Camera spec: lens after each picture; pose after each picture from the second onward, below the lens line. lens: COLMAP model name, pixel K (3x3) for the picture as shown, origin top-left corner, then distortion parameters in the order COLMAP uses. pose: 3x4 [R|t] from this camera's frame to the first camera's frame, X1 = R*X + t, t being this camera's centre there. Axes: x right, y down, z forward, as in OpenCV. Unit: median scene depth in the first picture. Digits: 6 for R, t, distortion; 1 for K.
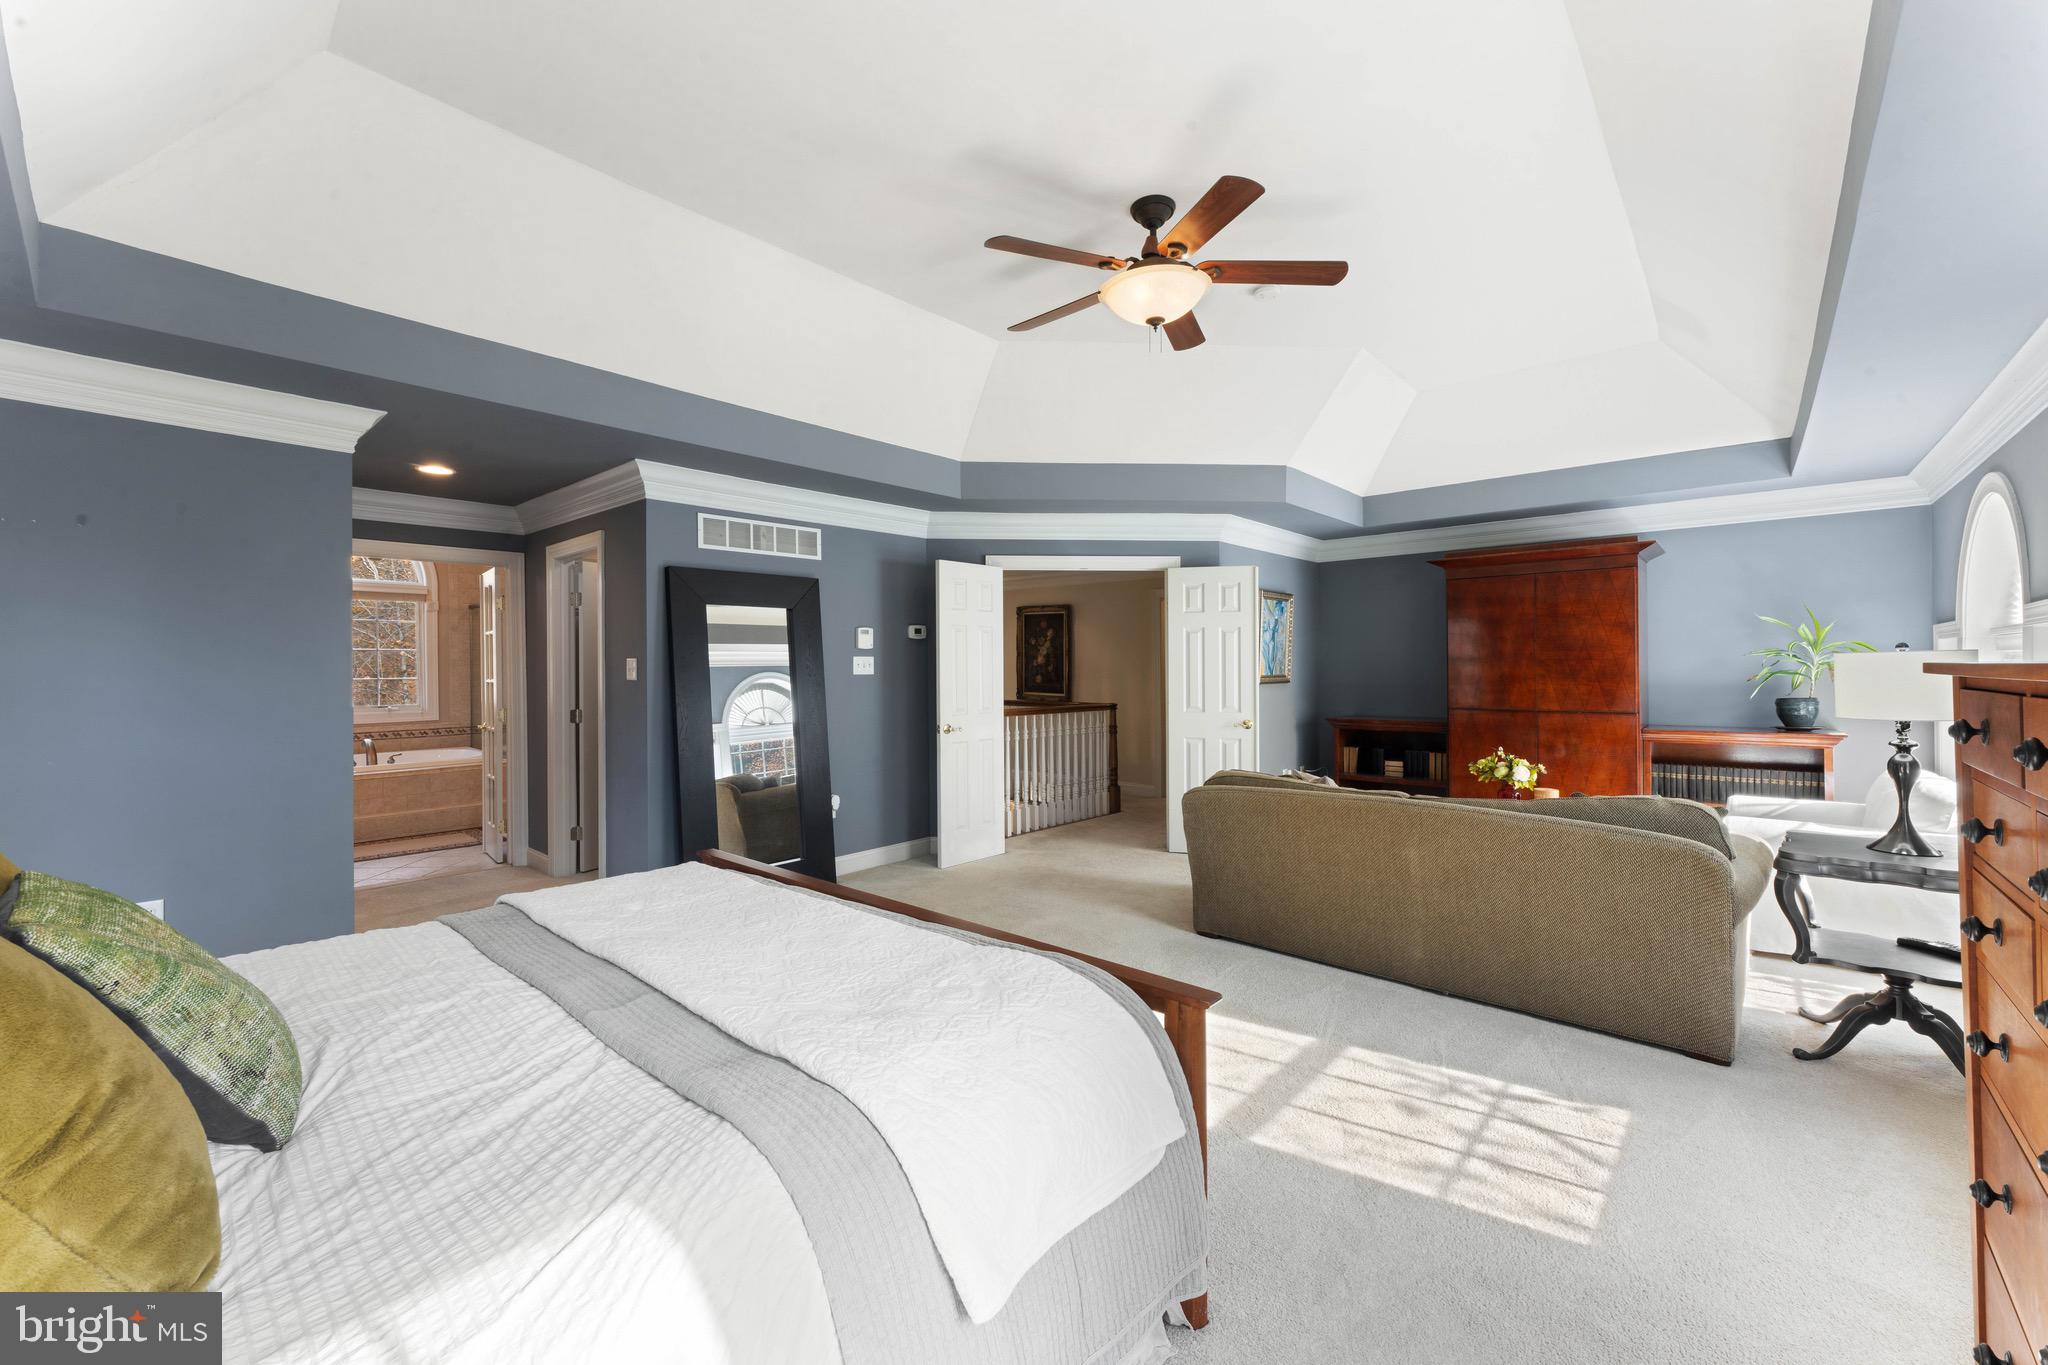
lens RADIAL K [[823.9, 0, 1026.3], [0, 823.9, 672.6], [0, 0, 1]] dist [-0.000565, -0.000595]
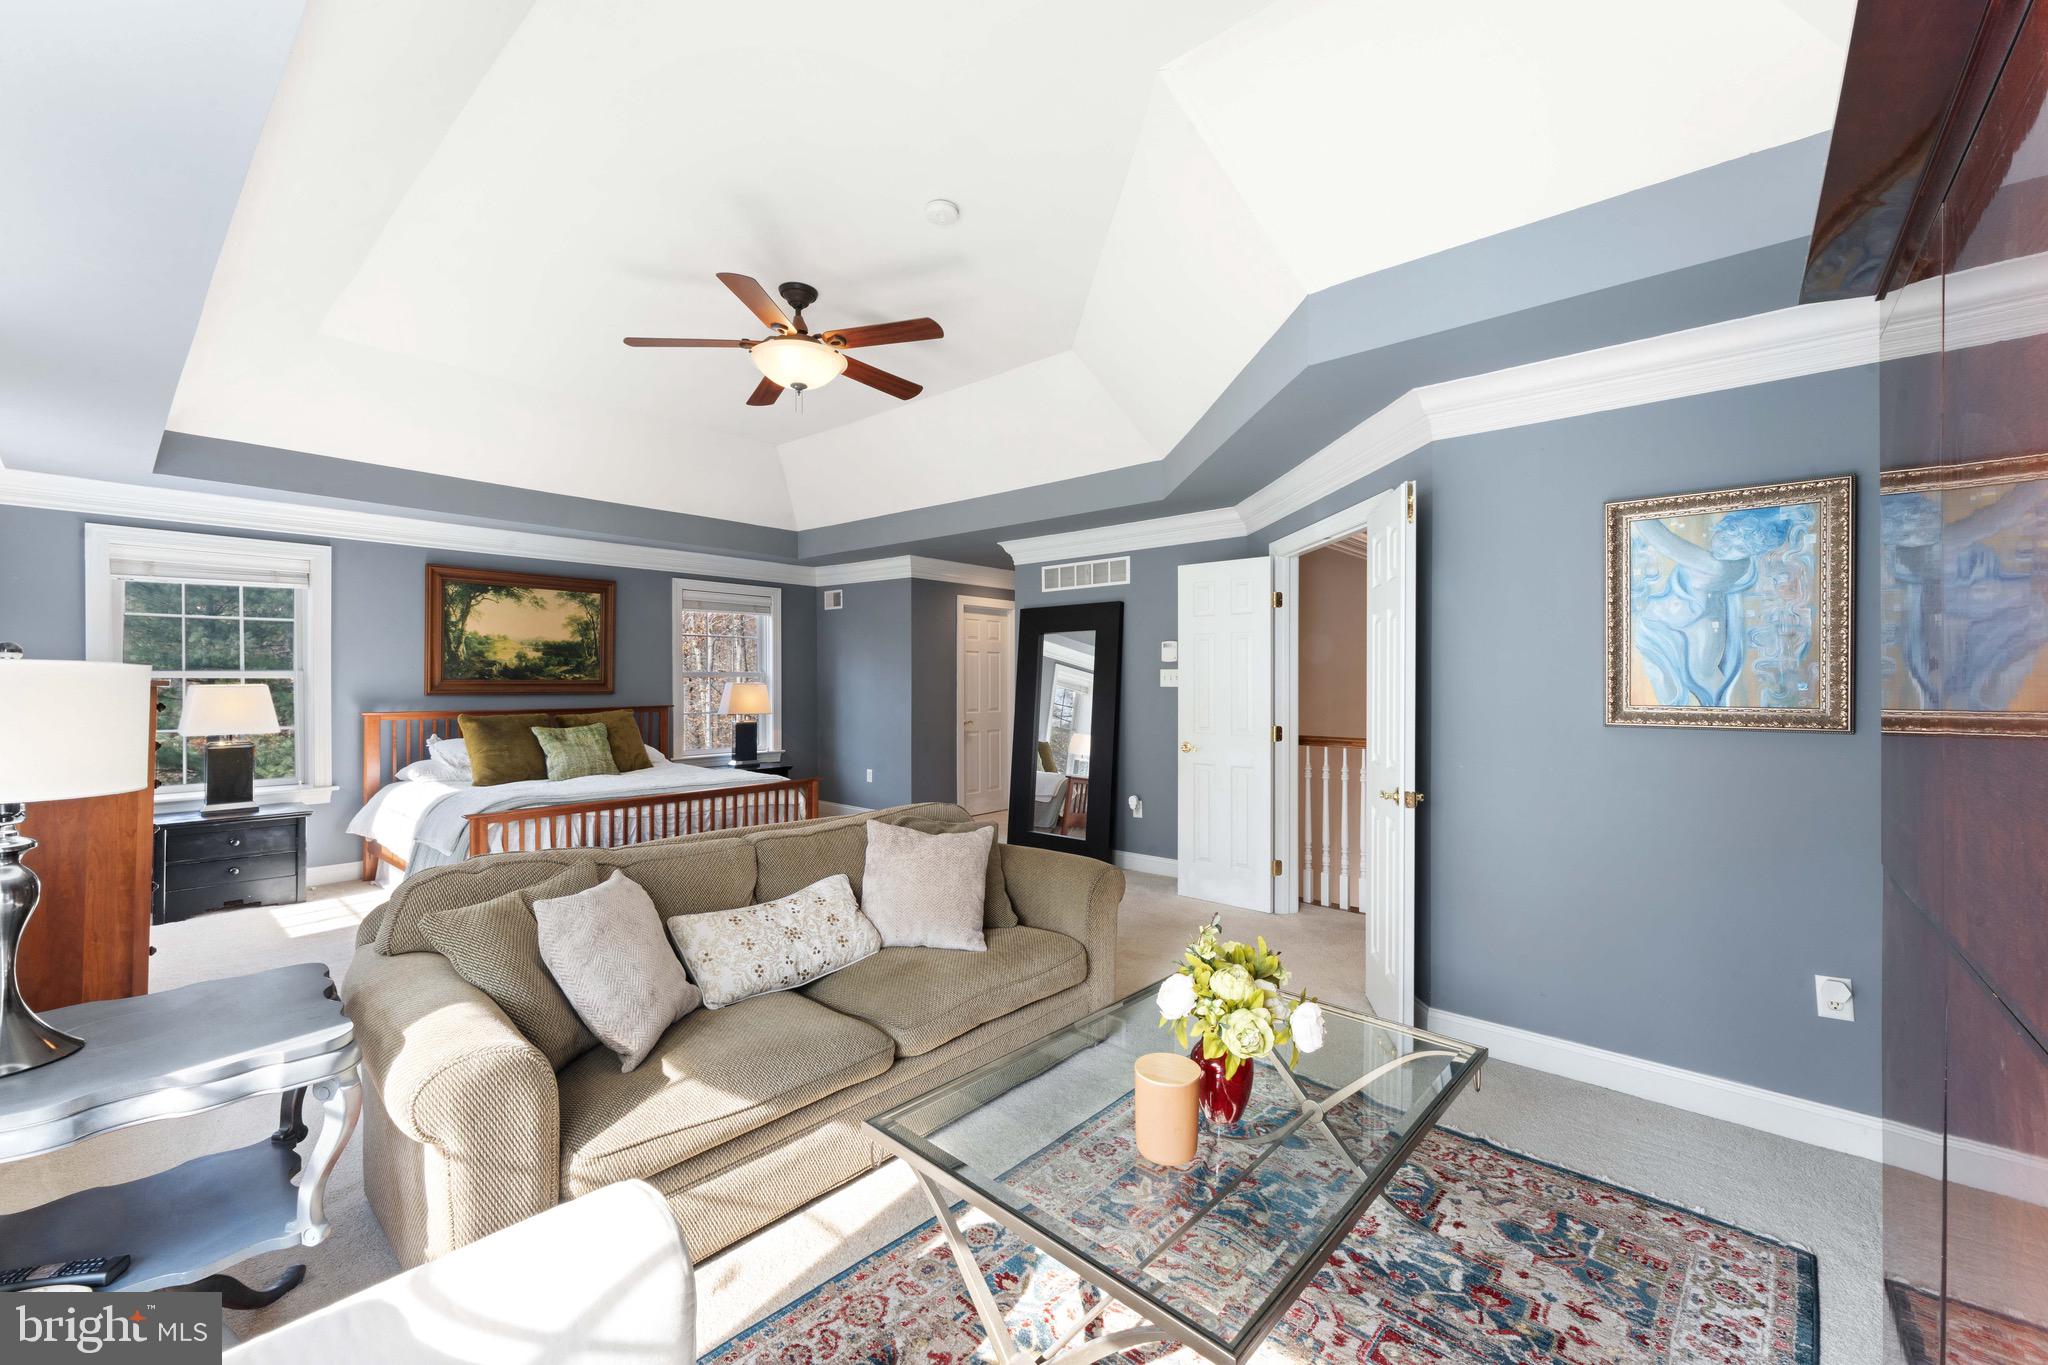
lens RADIAL K [[823.9, 0, 1021.8], [0, 823.9, 683.8], [0, 0, 1]] dist [-0.000565, -0.000595]
pose [[0.004925, 0.001623, -0.999987, 0.822145], [-0.012662, 0.999919, 0.001560, -0.001241], [0.999908, 0.012654, 0.004945, 0.811839]]
